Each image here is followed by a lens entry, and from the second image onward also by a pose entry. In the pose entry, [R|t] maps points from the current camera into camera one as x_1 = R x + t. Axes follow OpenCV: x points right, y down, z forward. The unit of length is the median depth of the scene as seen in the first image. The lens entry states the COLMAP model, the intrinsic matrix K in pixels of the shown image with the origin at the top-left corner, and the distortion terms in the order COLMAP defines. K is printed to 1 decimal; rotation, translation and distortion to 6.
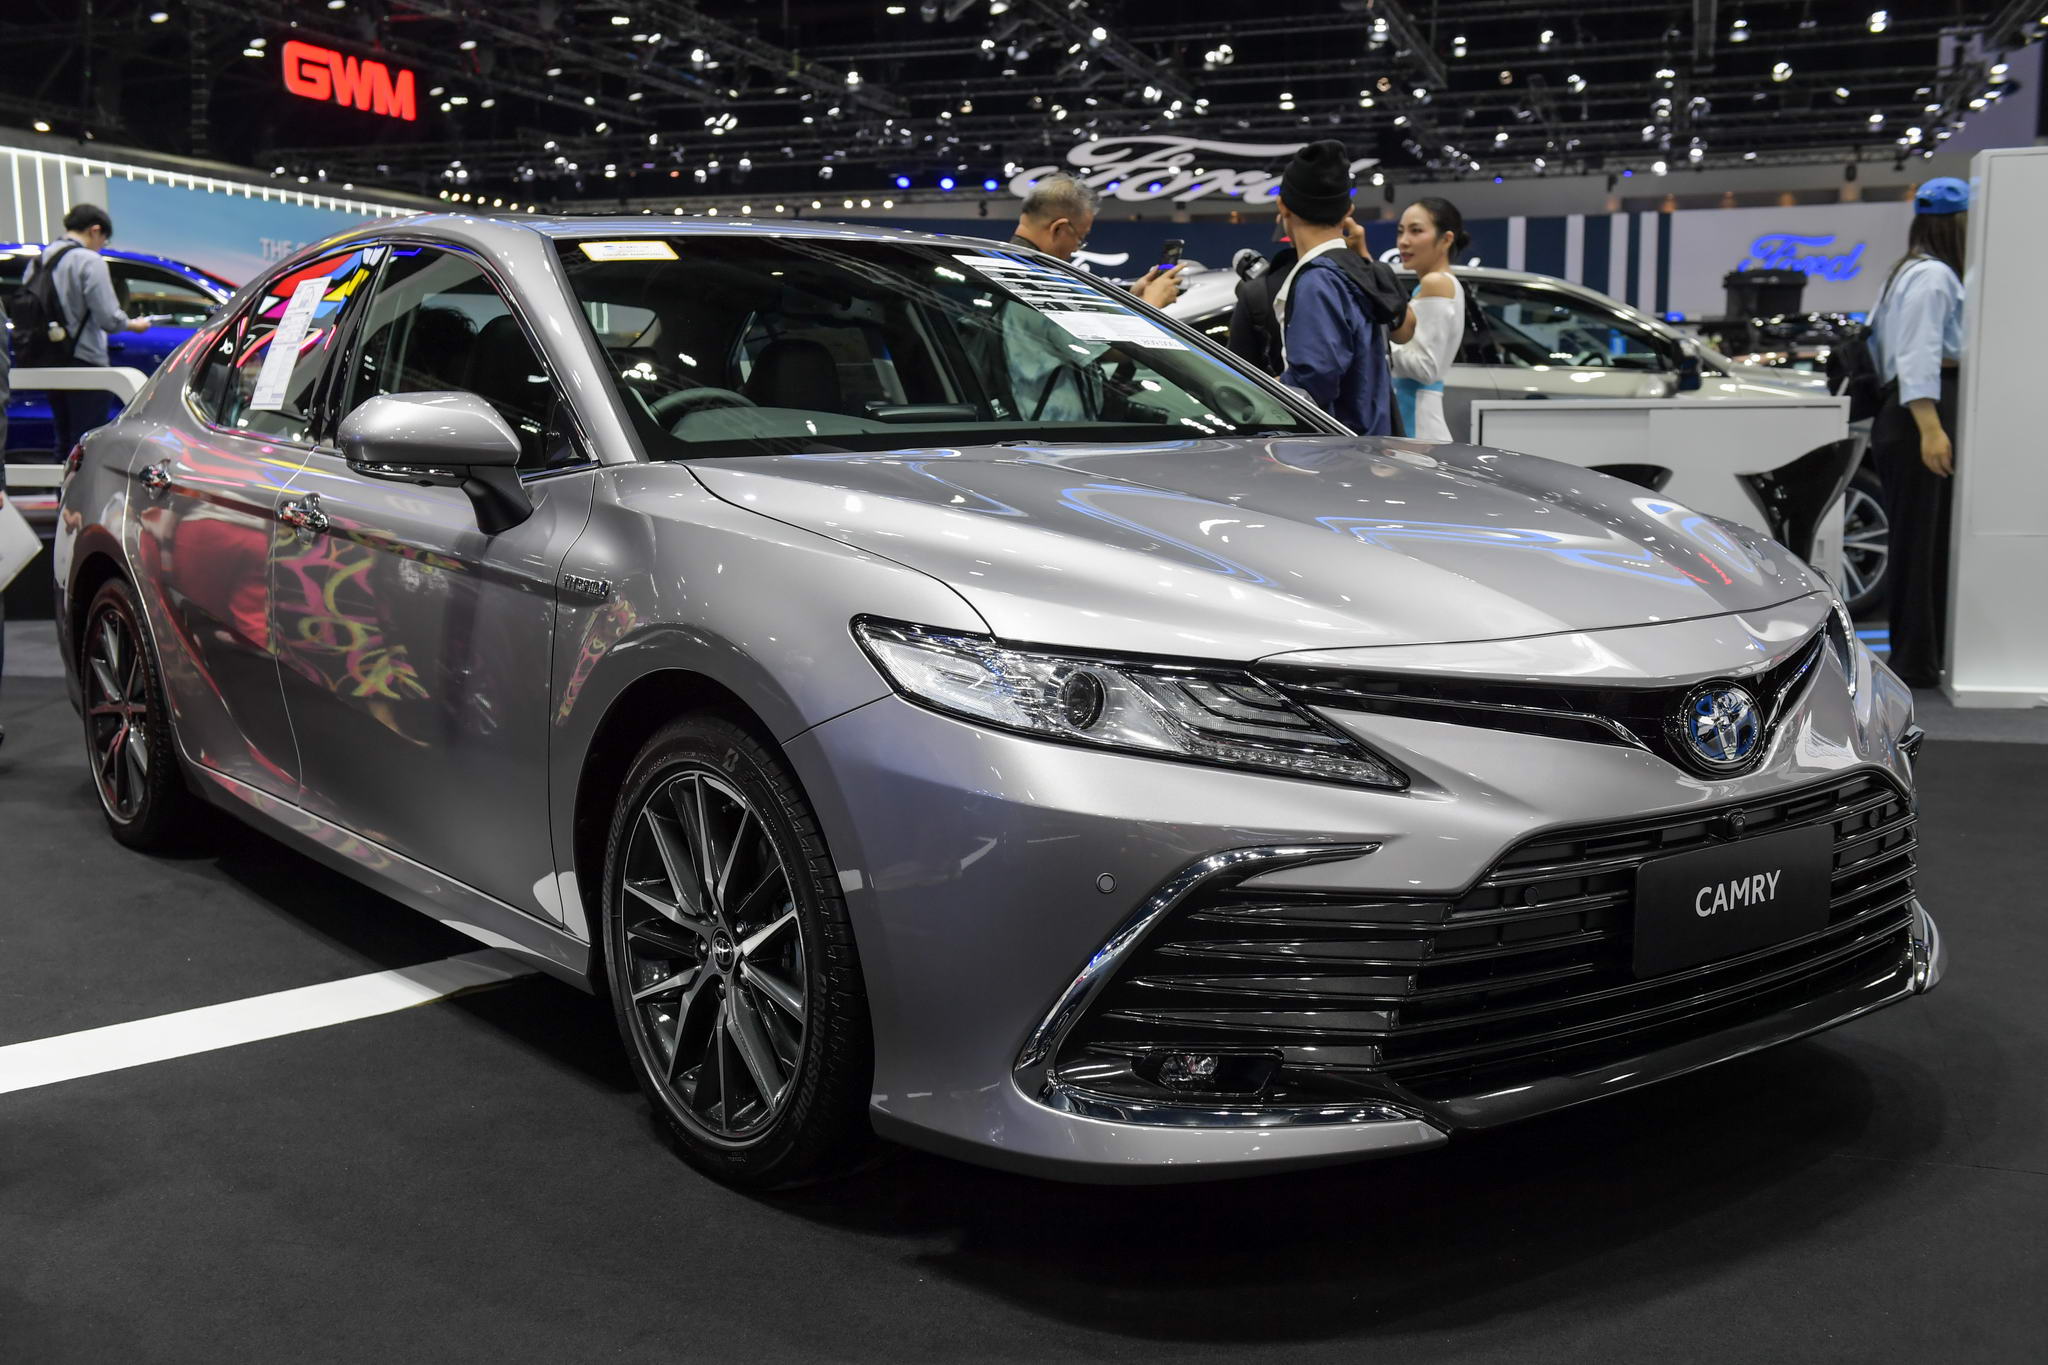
lens RADIAL K [[2222.1, 0, 1019.2], [0, 2222.1, 672.3], [0, 0, 1]] dist [0.067144, 0.000000]
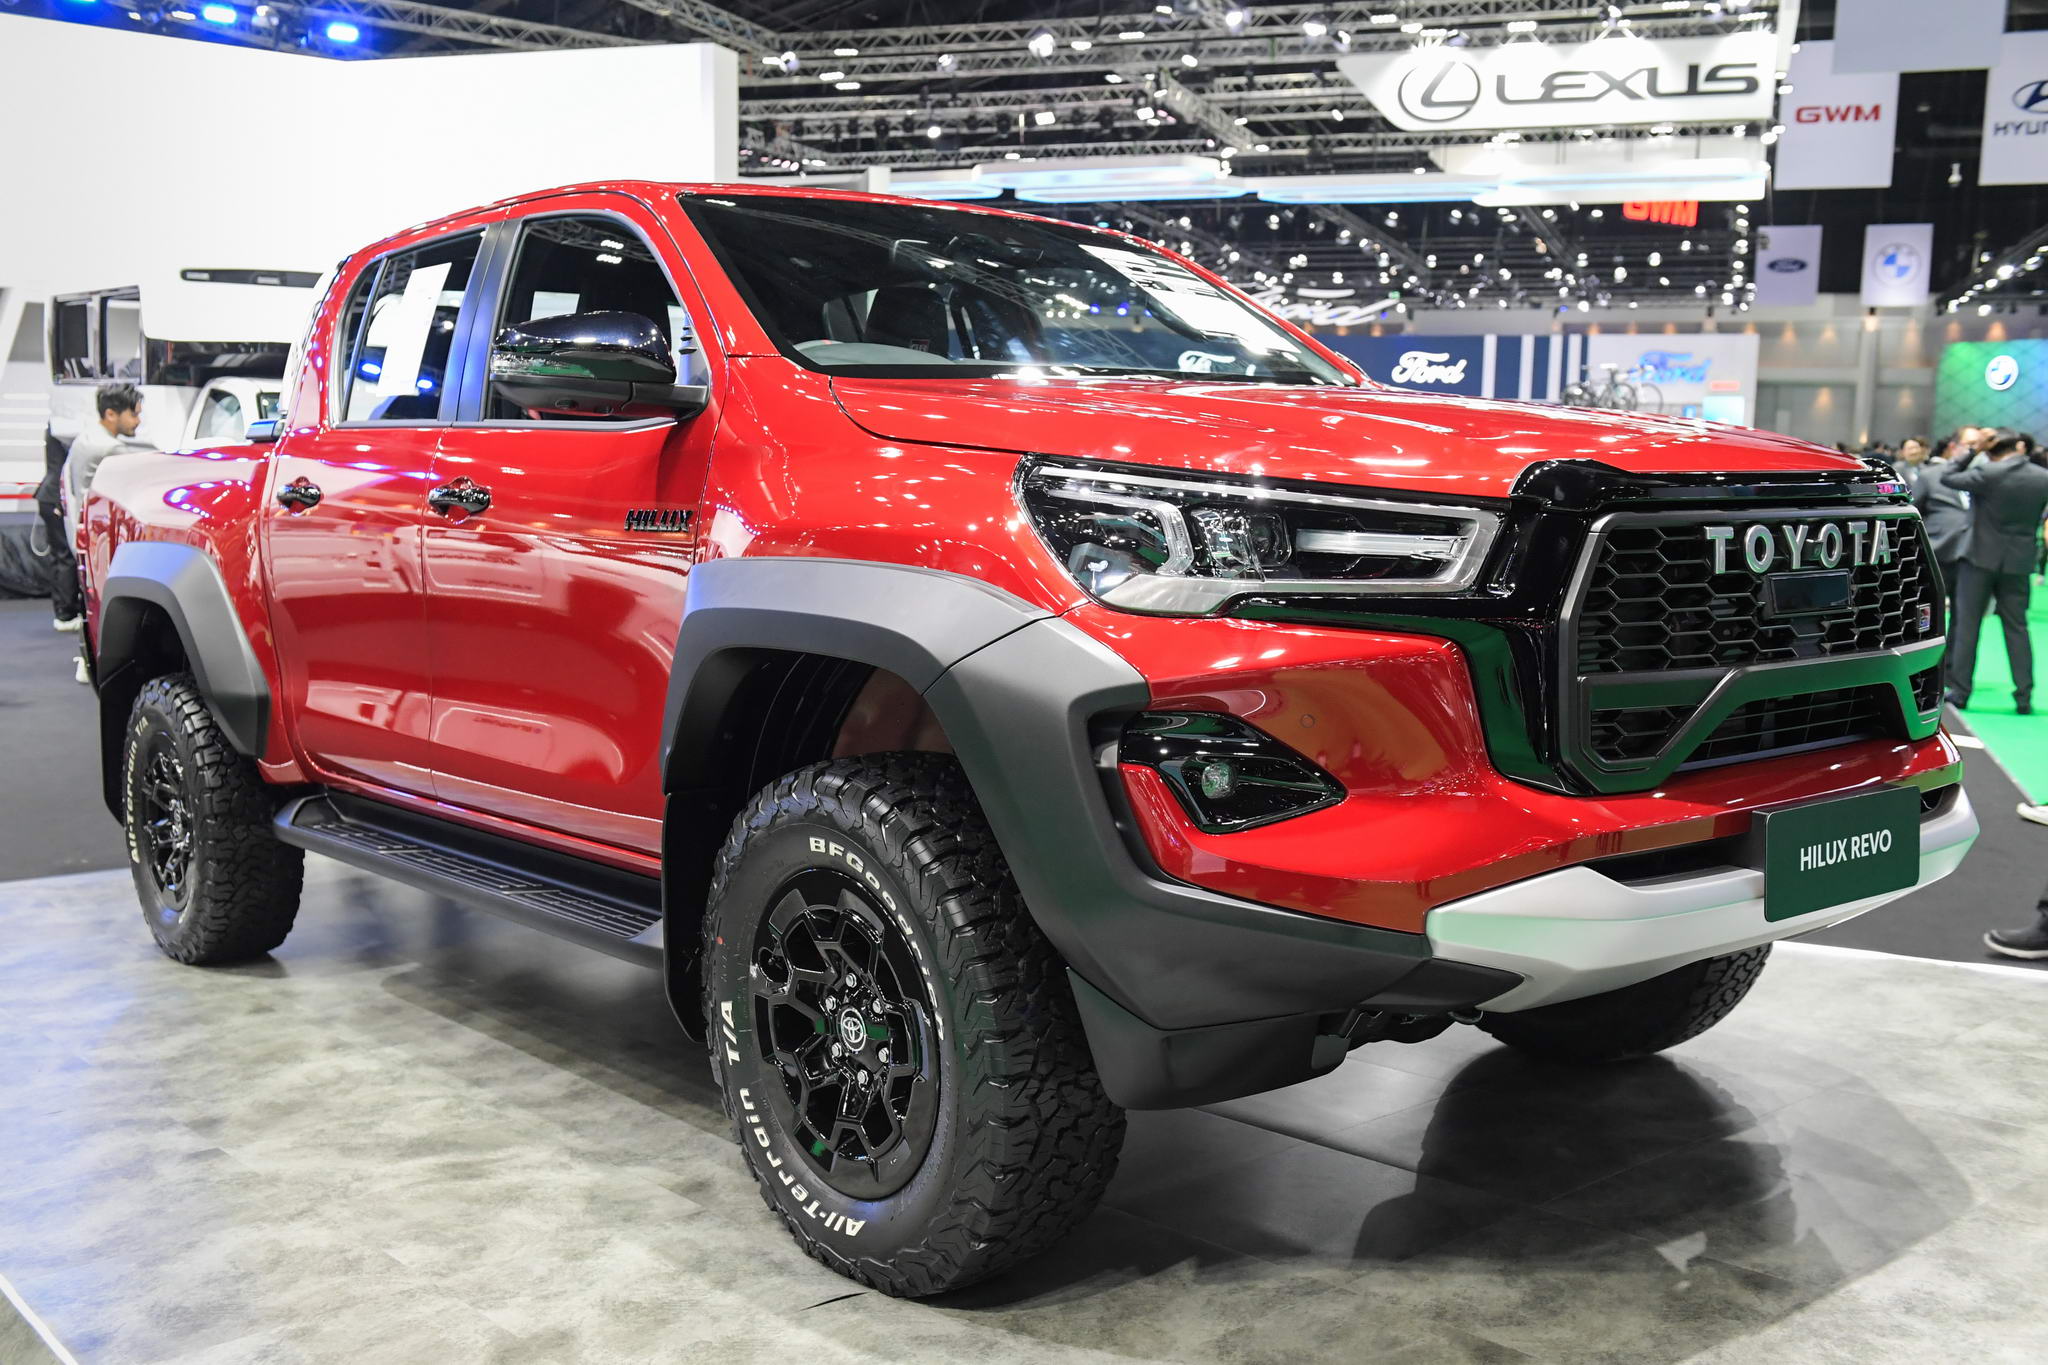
lens RADIAL K [[2004.1, 0, 1035.6], [0, 2004.1, 685.0], [0, 0, 1]] dist [0.027007, 0.000000]
pose [[0.998946, 0.030049, -0.034708, -0.039602], [-0.029956, 0.999546, 0.003202, 0.047576], [0.034788, -0.002159, 0.999392, -0.444714]]
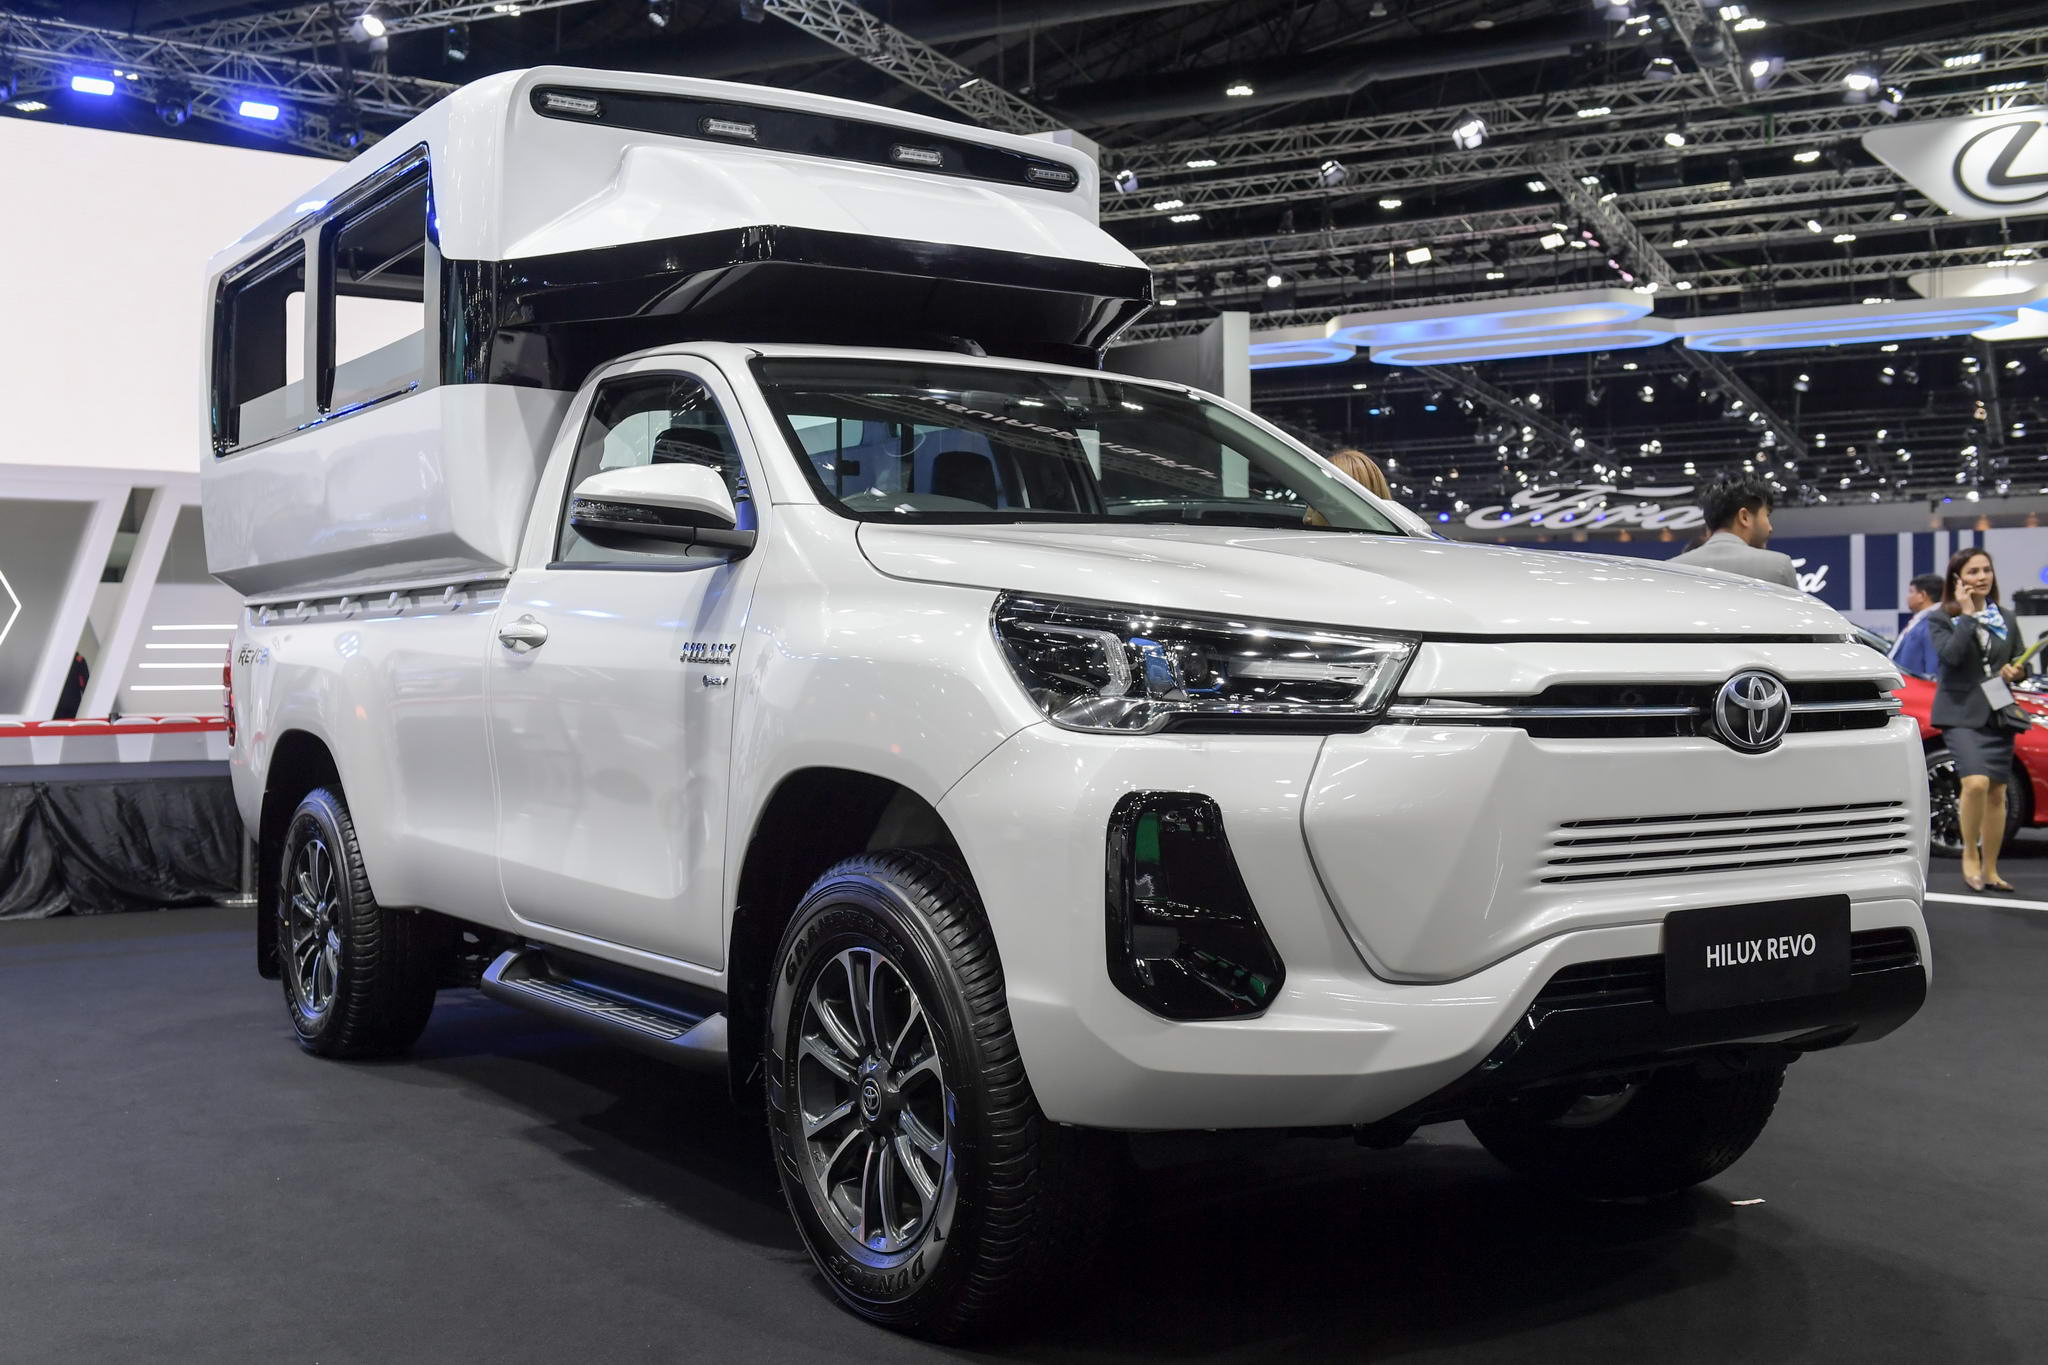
lens RADIAL K [[2200.3, 0, 1018.6], [0, 2200.3, 680.7], [0, 0, 1]] dist [0.052676, 0.000000]
pose [[0.990344, -0.003982, -0.138577, -0.089054], [-0.012743, 0.992742, -0.119589, 0.043532], [0.138048, 0.120200, 0.983105, -0.351245]]
